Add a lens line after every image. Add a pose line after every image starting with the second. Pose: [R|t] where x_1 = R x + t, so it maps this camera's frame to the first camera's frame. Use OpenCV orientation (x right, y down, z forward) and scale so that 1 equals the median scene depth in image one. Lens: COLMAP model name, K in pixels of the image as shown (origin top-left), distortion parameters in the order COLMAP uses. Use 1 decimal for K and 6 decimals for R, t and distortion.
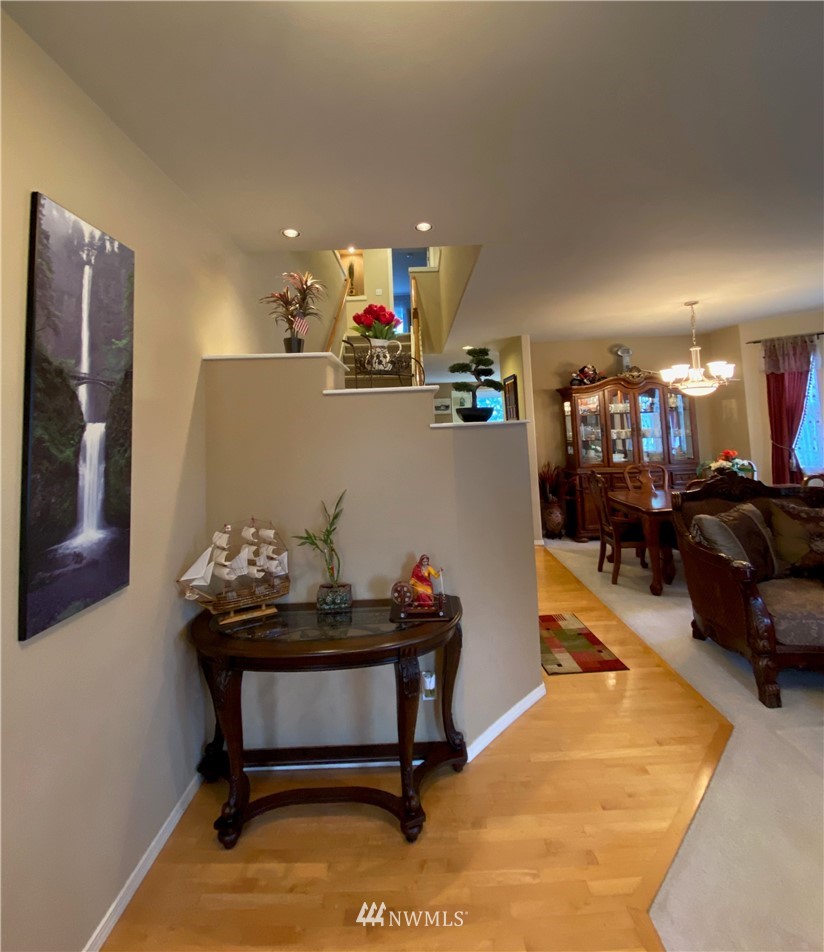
lens RADIAL K [[415.5, 0, 412.0], [0, 415.5, 476.0], [0, 0, 1]] dist [0.000181, 0.000033]
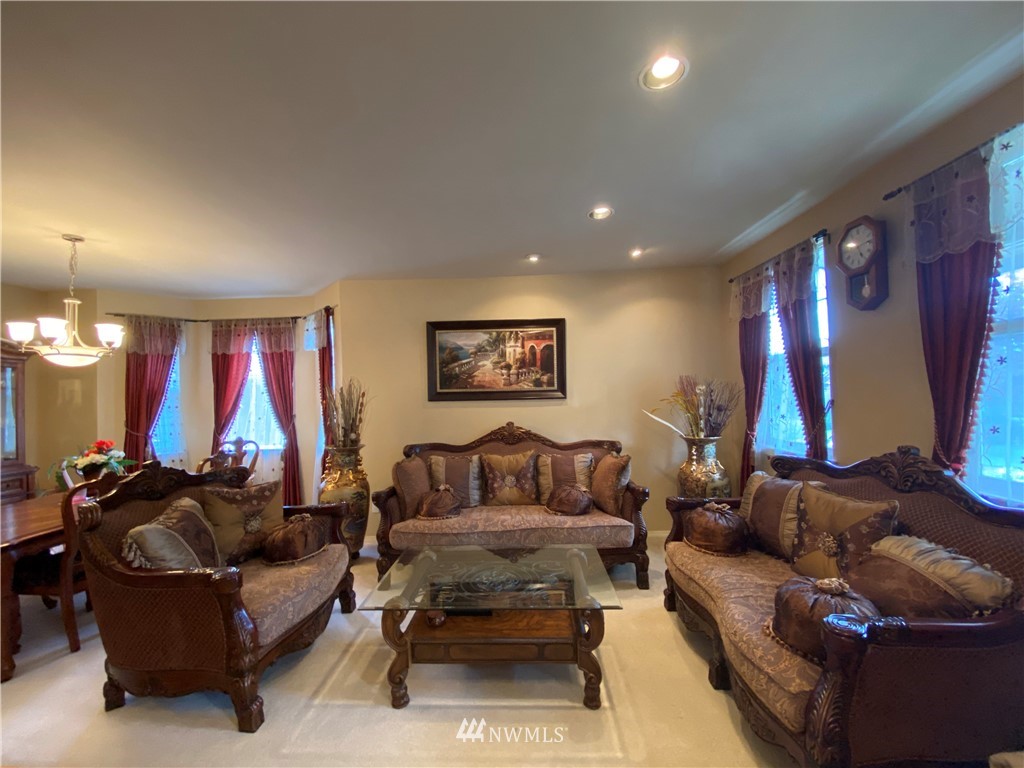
lens RADIAL K [[406.6, 0, 512.0], [0, 406.6, 384.0], [0, 0, 1]] dist [0.001145, -0.014595]
pose [[0.001746, 0.067378, 0.997726, -0.001124], [0.139226, 0.987994, -0.066964, -0.009637], [-0.990259, 0.139026, -0.007656, 0.260337]]
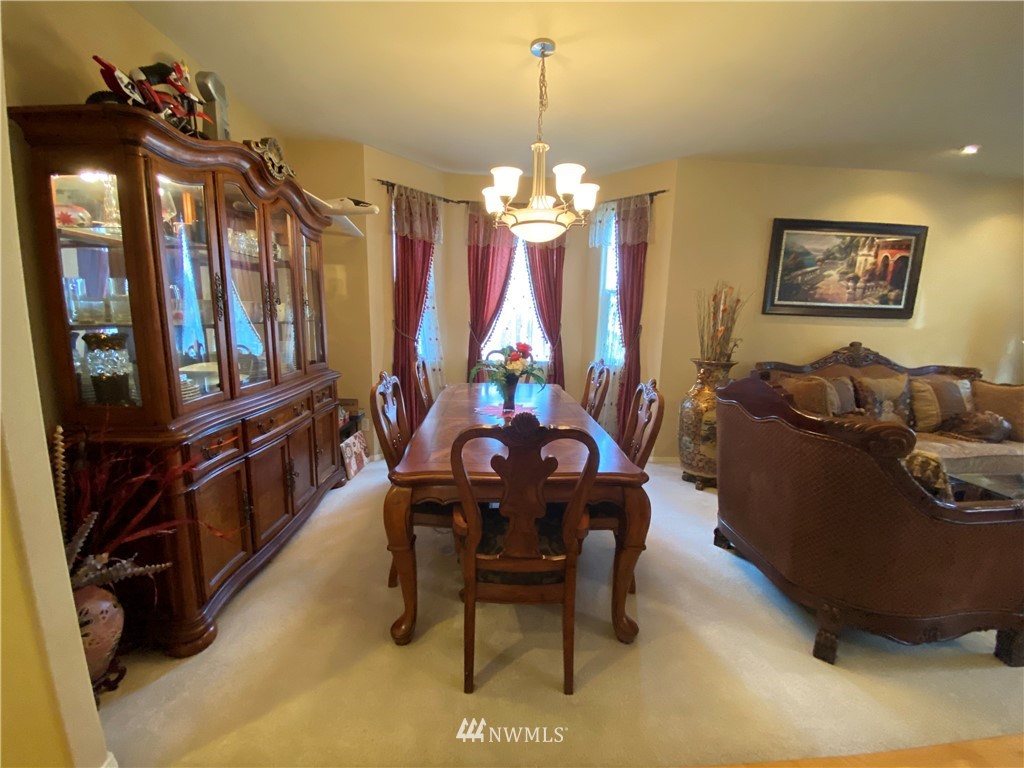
lens RADIAL K [[426.8, 0, 509.7], [0, 426.8, 385.9], [0, 0, 1]] dist [0.001709, -0.011997]
pose [[-0.046302, -0.106885, 0.993193, 0.099420], [0.091017, 0.989672, 0.110749, -0.060711], [-0.994772, 0.095526, -0.036095, 1.042213]]
